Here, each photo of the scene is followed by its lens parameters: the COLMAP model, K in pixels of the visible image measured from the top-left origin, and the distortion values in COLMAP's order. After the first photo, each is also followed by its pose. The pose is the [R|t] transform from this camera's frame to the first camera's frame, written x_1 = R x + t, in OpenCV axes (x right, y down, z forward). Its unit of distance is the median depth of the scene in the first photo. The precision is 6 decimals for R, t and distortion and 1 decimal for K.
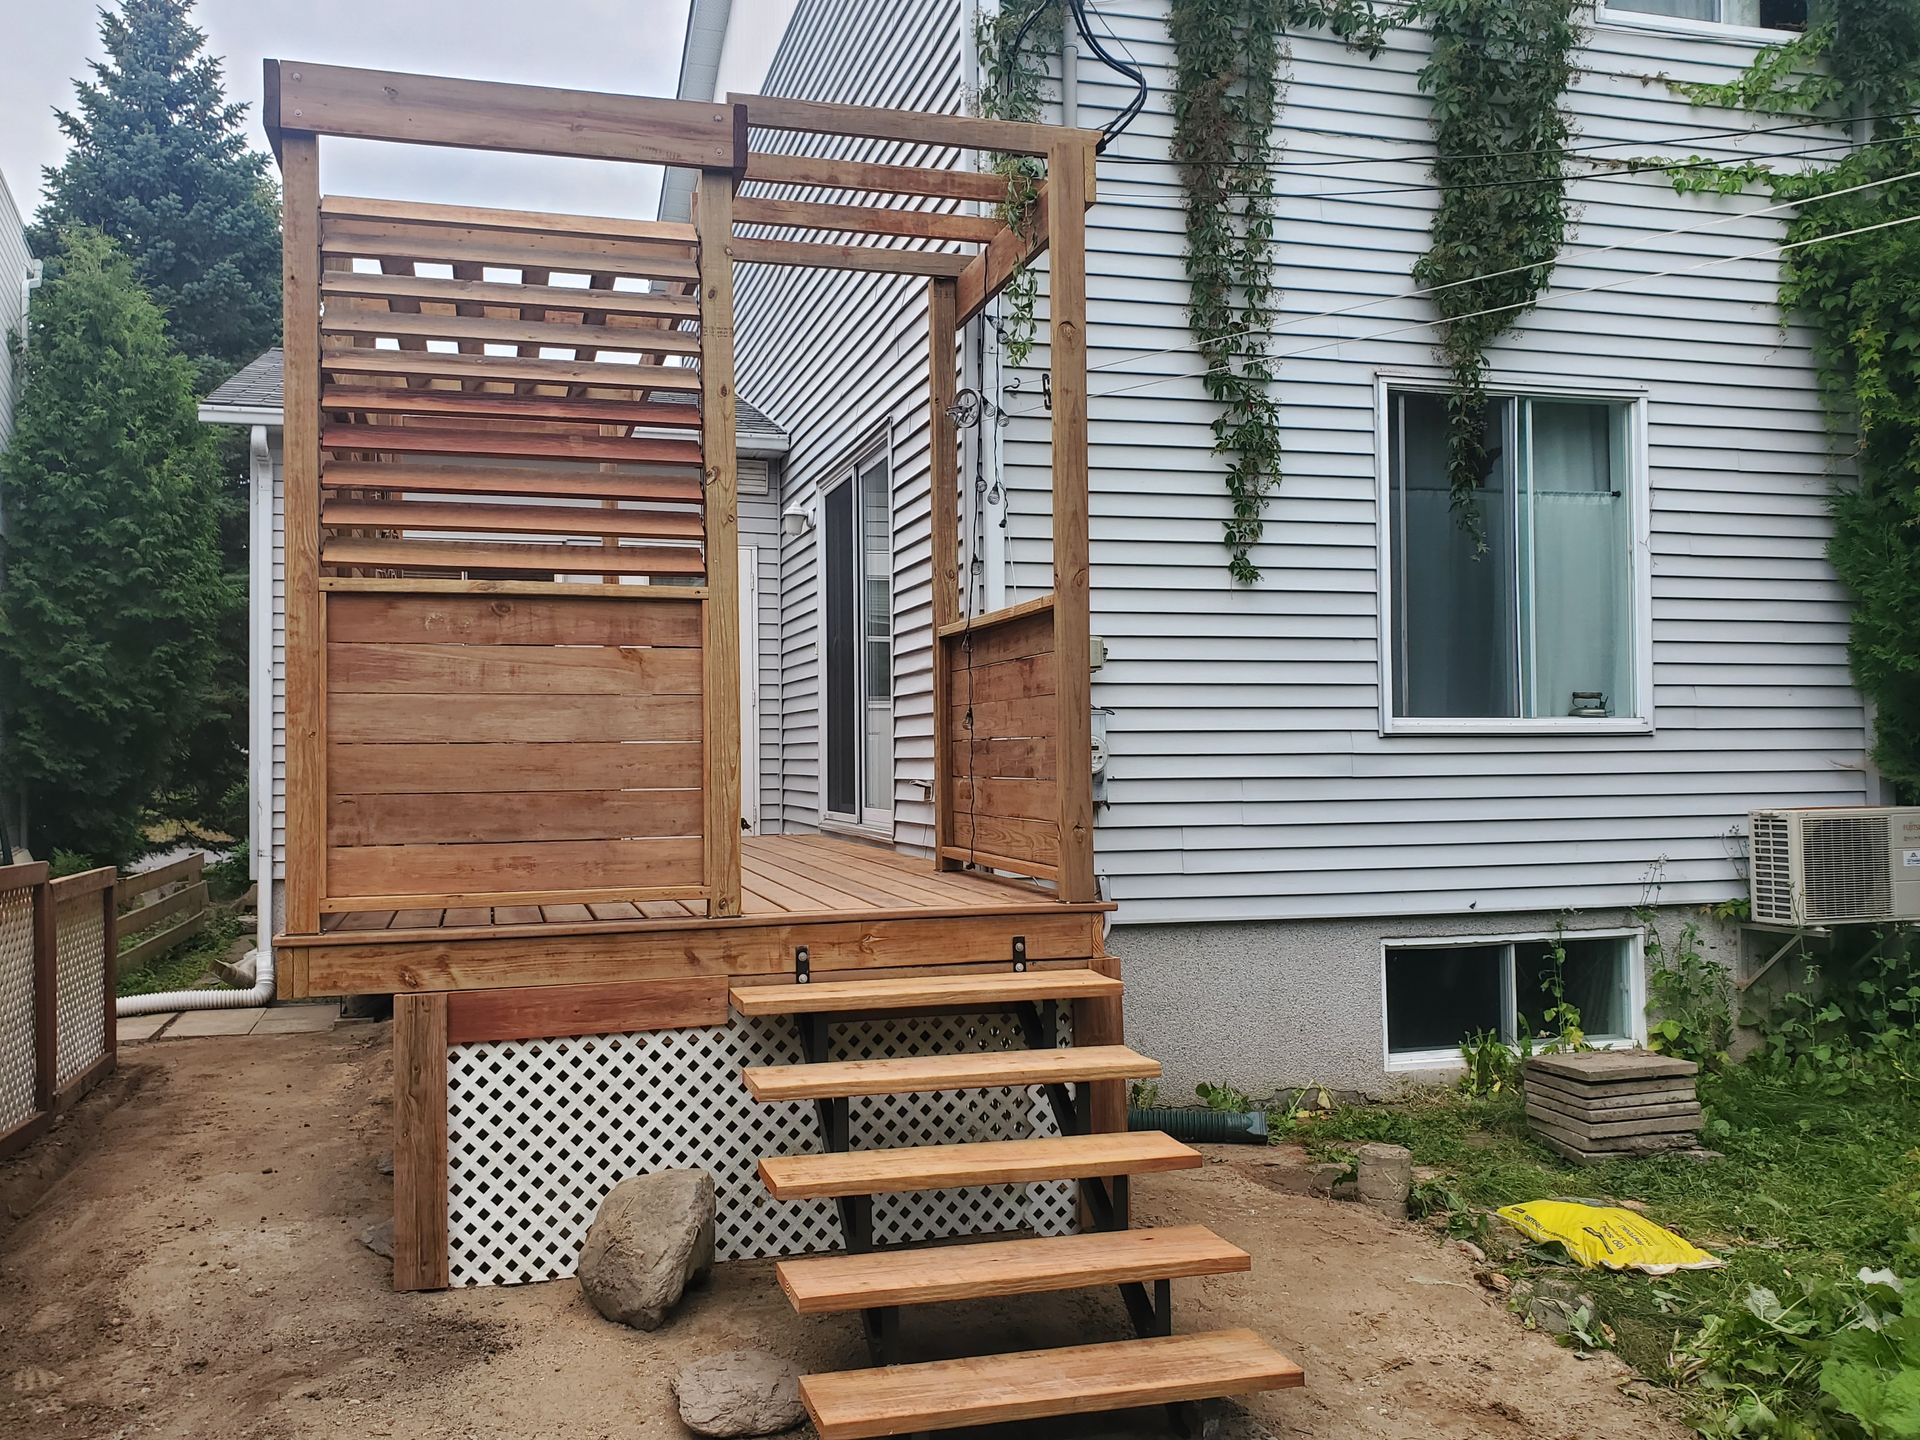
lens RADIAL K [[1661.2, 0, 960.0], [0, 1661.2, 720.0], [0, 0, 1]] dist [0.004168, -0.008741]
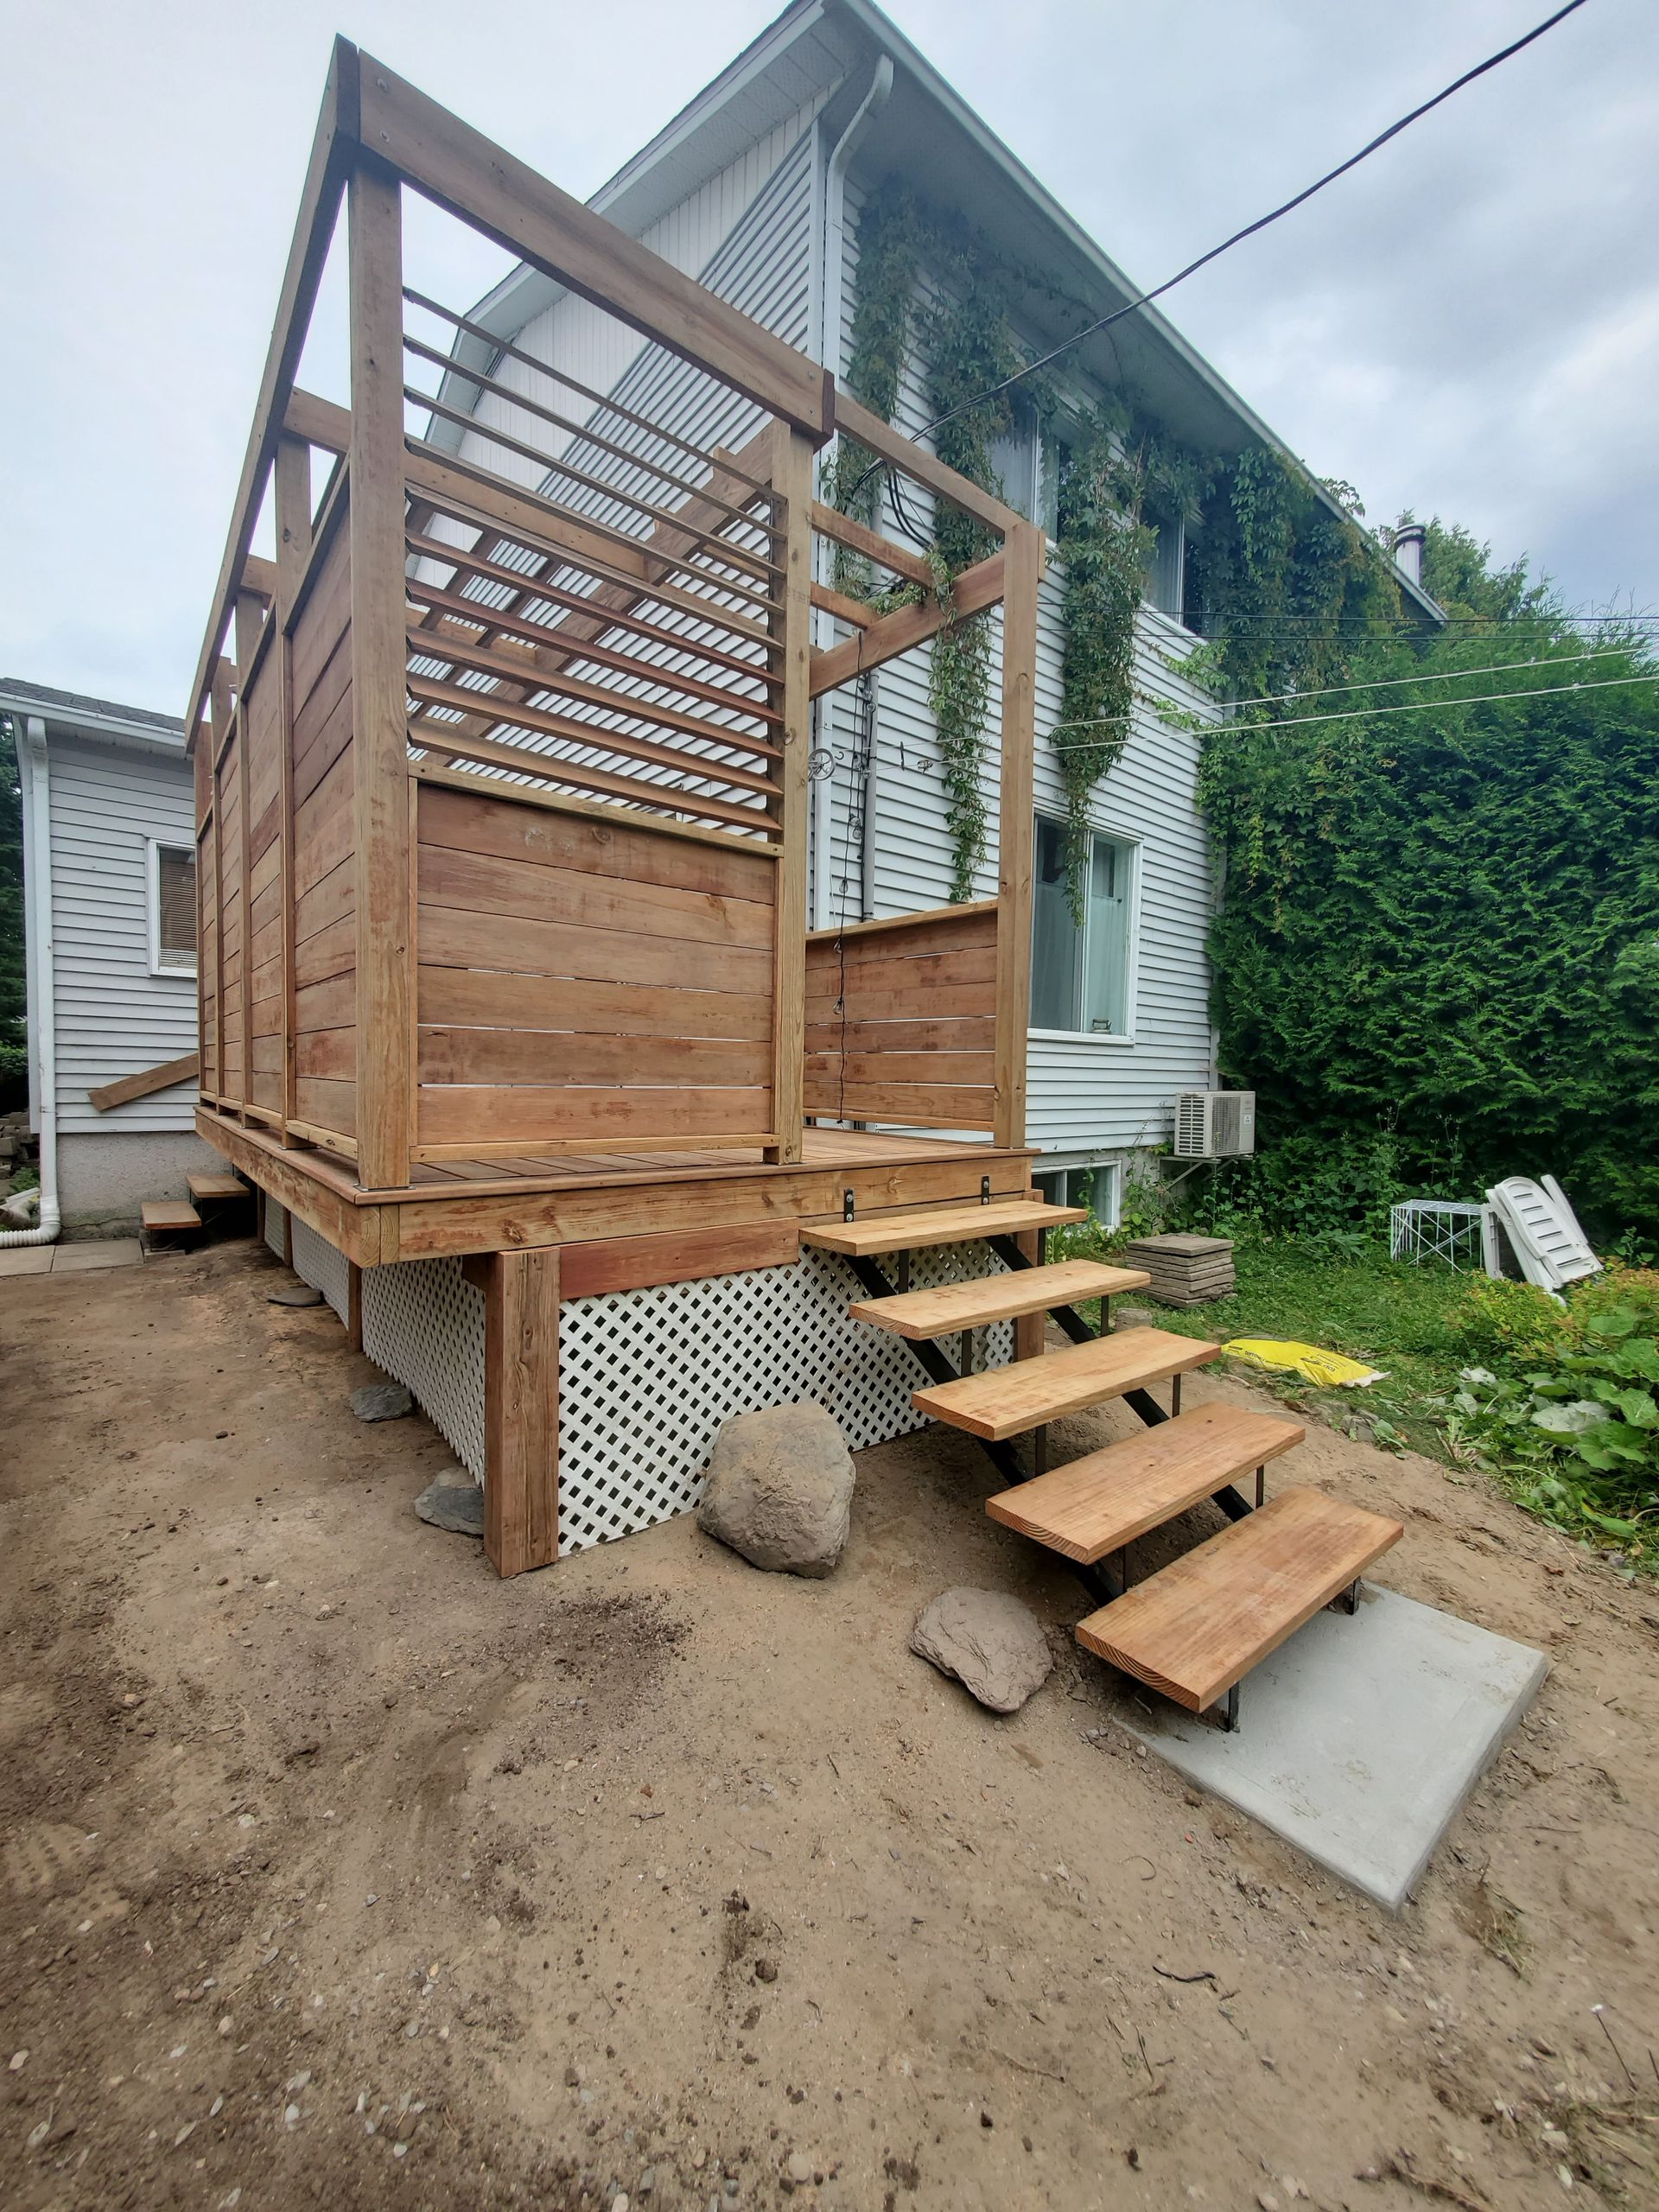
lens RADIAL K [[872.7, 0, 829.8], [0, 872.7, 1114.1], [0, 0, 1]] dist [0.014301, -0.005514]
pose [[0.913364, 0.008827, 0.407048, -0.360867], [-0.037279, 0.997378, 0.062020, 0.053891], [-0.405433, -0.071821, 0.911299, 0.492762]]
